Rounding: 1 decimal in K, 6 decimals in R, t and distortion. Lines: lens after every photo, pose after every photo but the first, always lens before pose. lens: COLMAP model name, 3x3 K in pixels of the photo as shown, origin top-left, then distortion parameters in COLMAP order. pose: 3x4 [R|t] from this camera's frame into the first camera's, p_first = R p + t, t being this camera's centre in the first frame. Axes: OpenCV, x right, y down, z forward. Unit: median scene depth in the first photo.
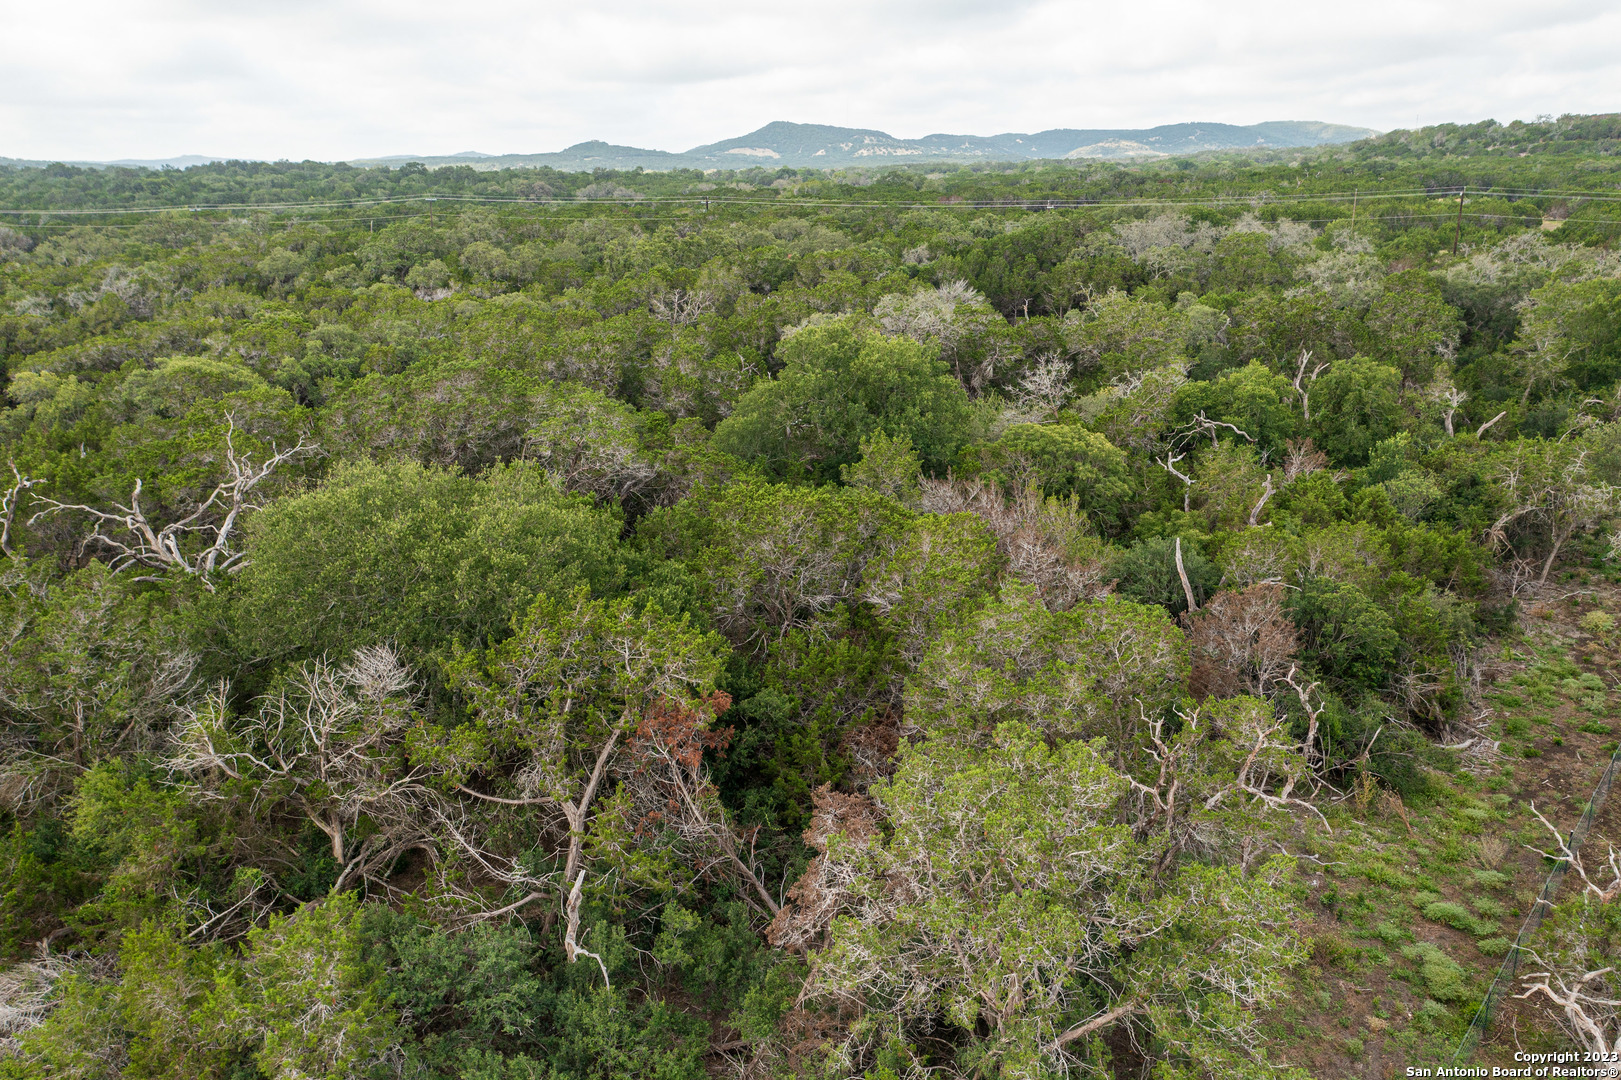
lens RADIAL K [[1288.4, 0, 810.5], [0, 1288.4, 540.0], [0, 0, 1]] dist [-0.000989, 0.003347]
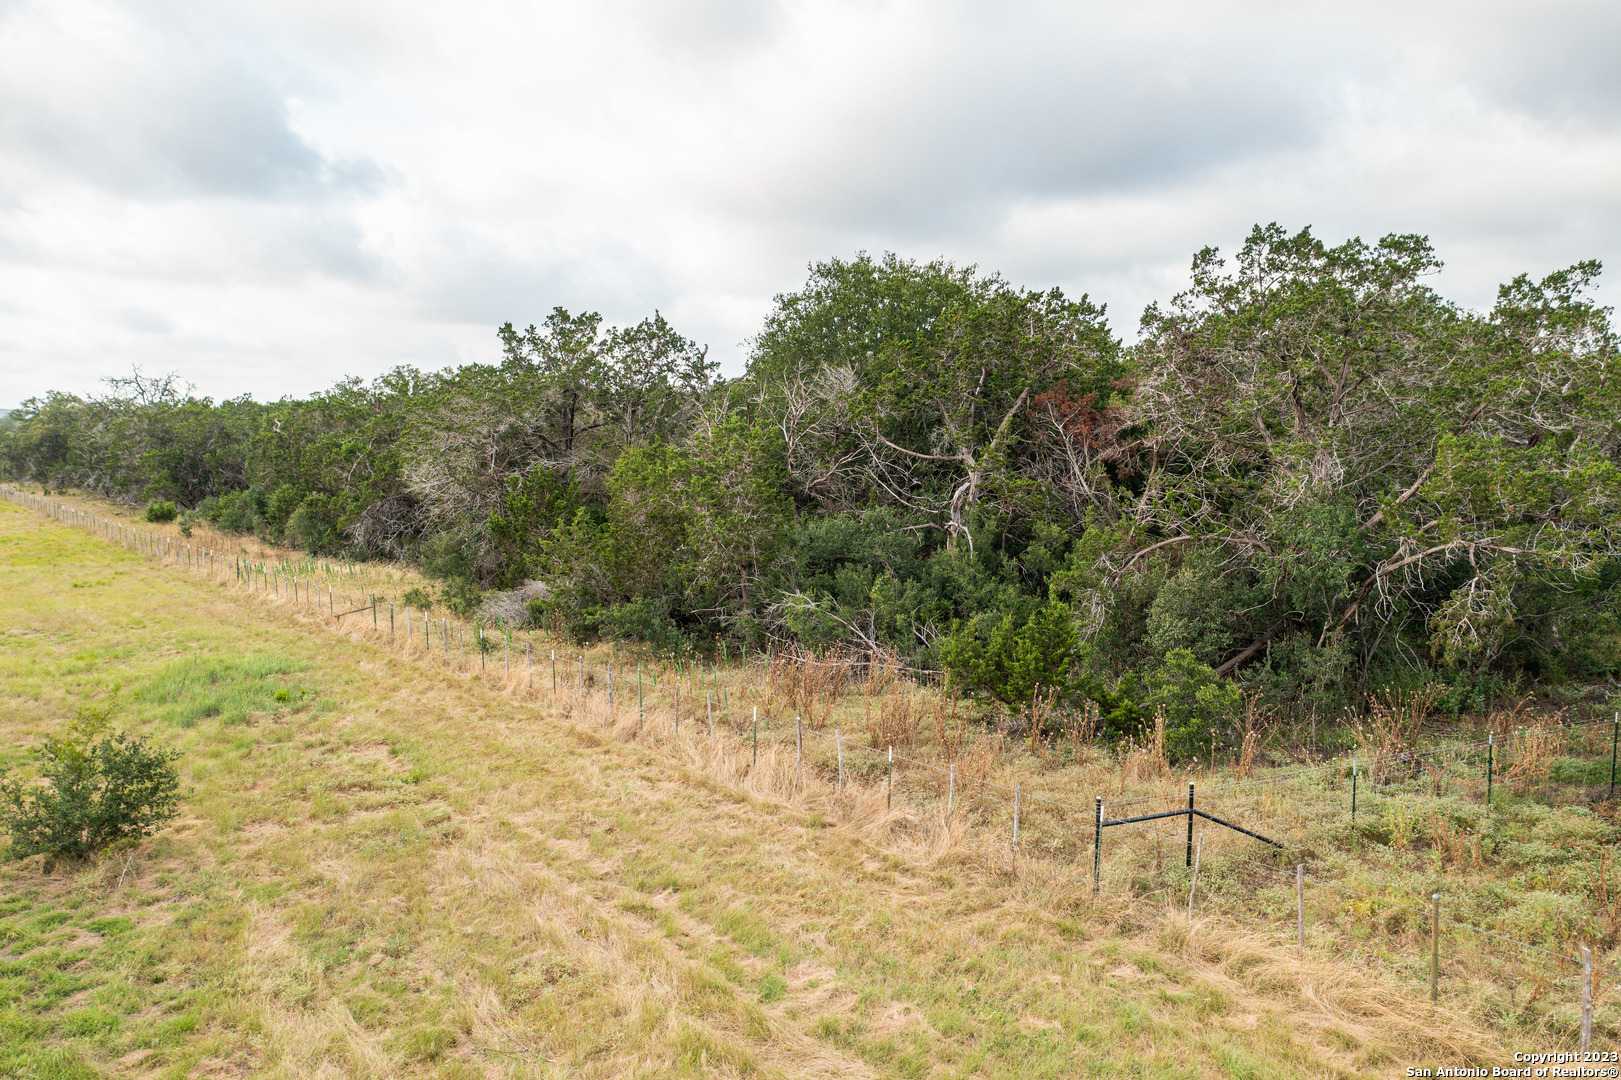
lens RADIAL K [[1288.4, 0, 810.5], [0, 1288.4, 540.0], [0, 0, 1]] dist [-0.000989, 0.003347]
pose [[0.899851, 0.041437, -0.434225, 0.094660], [-0.121676, 0.979808, -0.158652, 0.240107], [0.418883, 0.195598, 0.886723, -0.032508]]
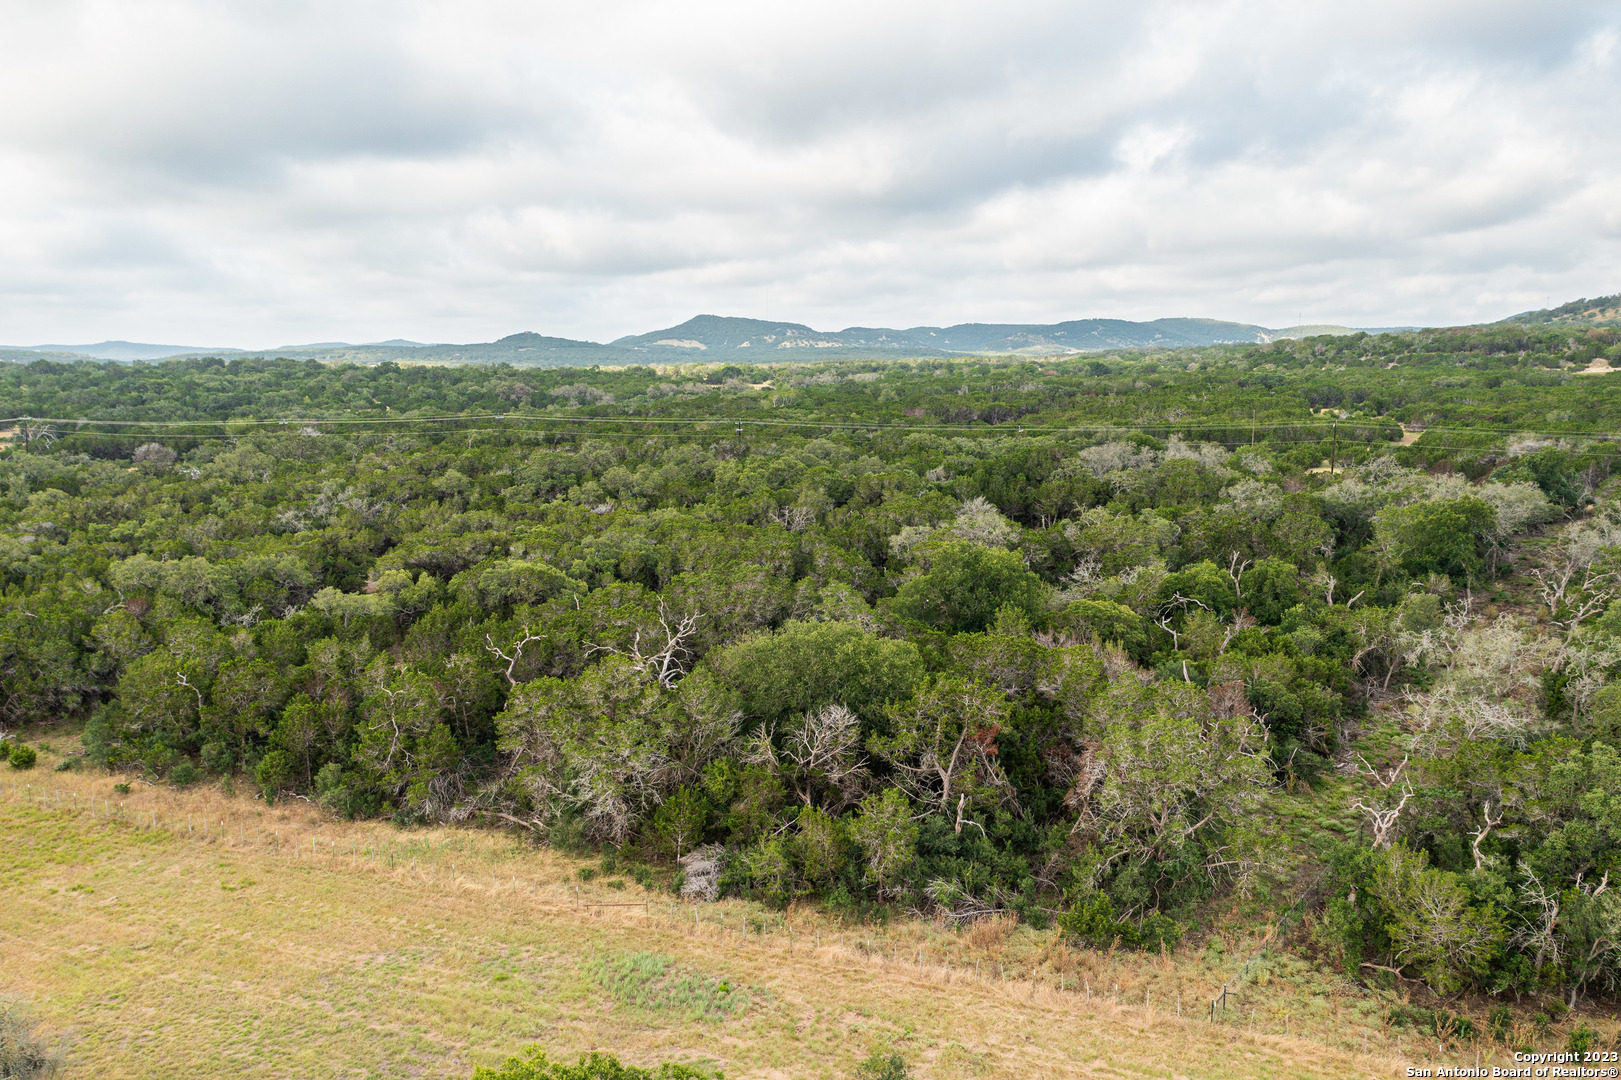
lens RADIAL K [[1288.4, 0, 810.5], [0, 1288.4, 540.0], [0, 0, 1]] dist [-0.000989, 0.003347]
pose [[0.998007, -0.003240, 0.063012, -0.280202], [0.011942, 0.990331, -0.138210, 0.057939], [-0.061955, 0.138687, 0.988396, -0.627171]]
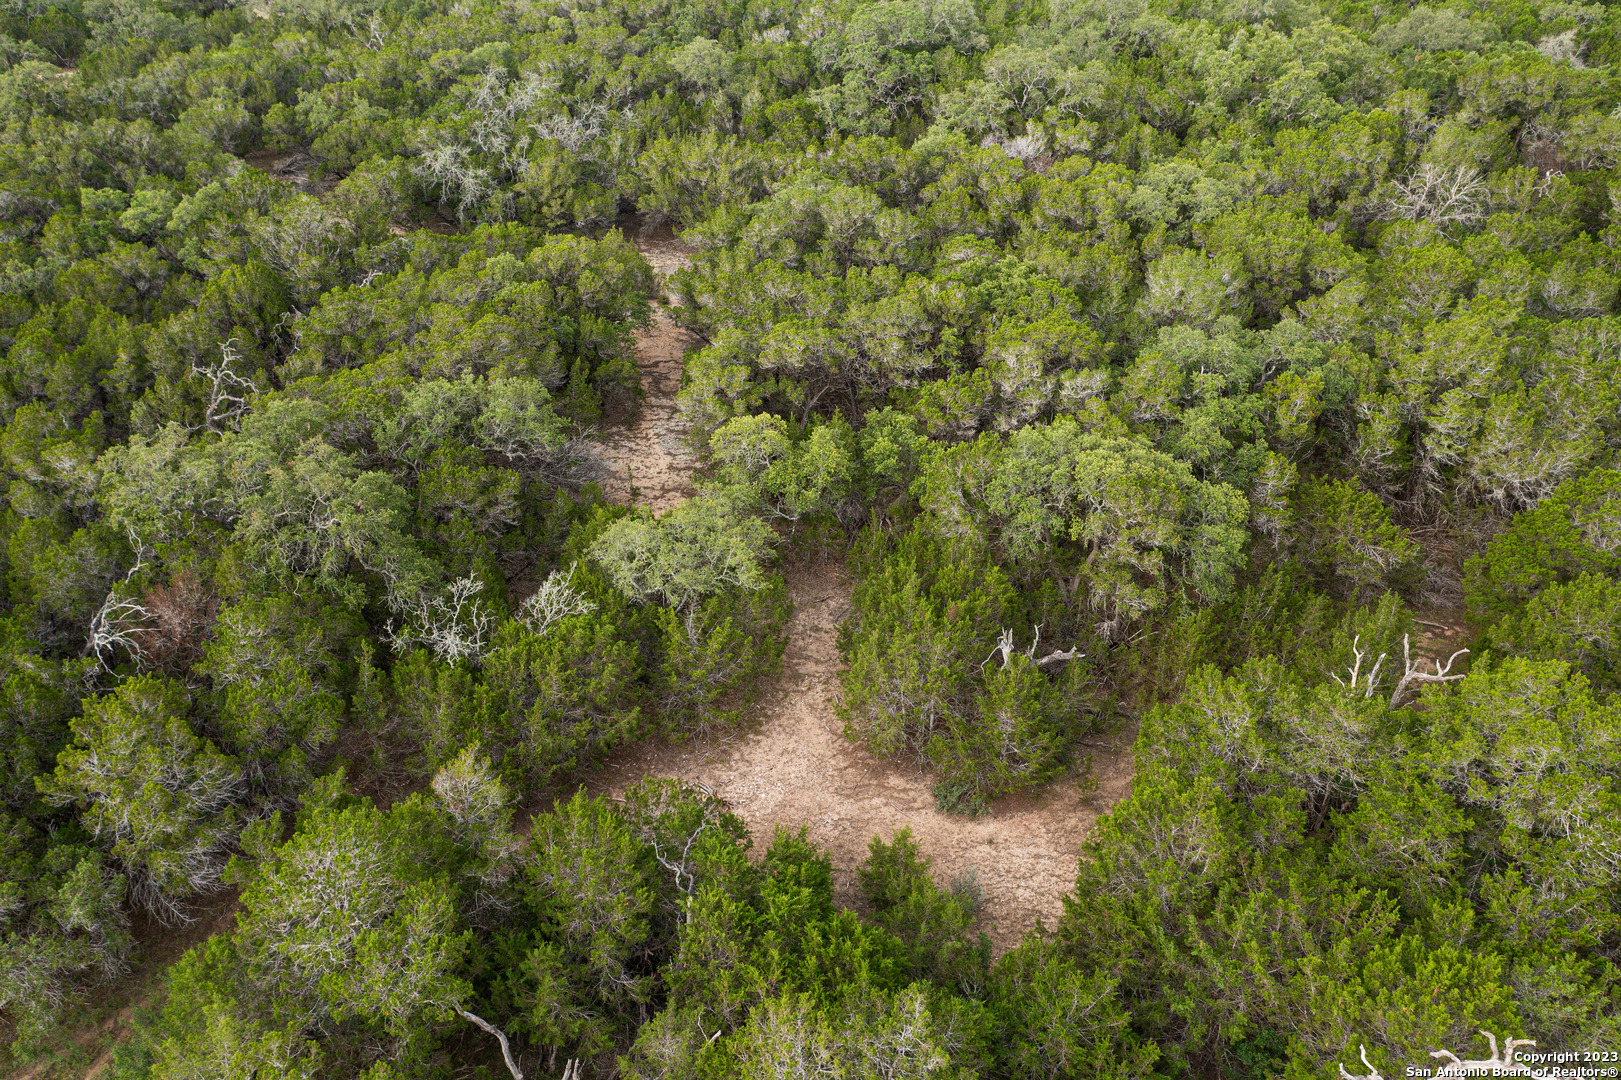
lens RADIAL K [[1286.4, 0, 810.5], [0, 1286.4, 540.0], [0, 0, 1]] dist [-0.006610, 0.002944]
pose [[0.999916, 0.008505, -0.009808, -0.718518], [-0.005640, 0.965080, 0.261895, -0.301452], [0.011693, -0.261818, 0.965046, 0.471309]]
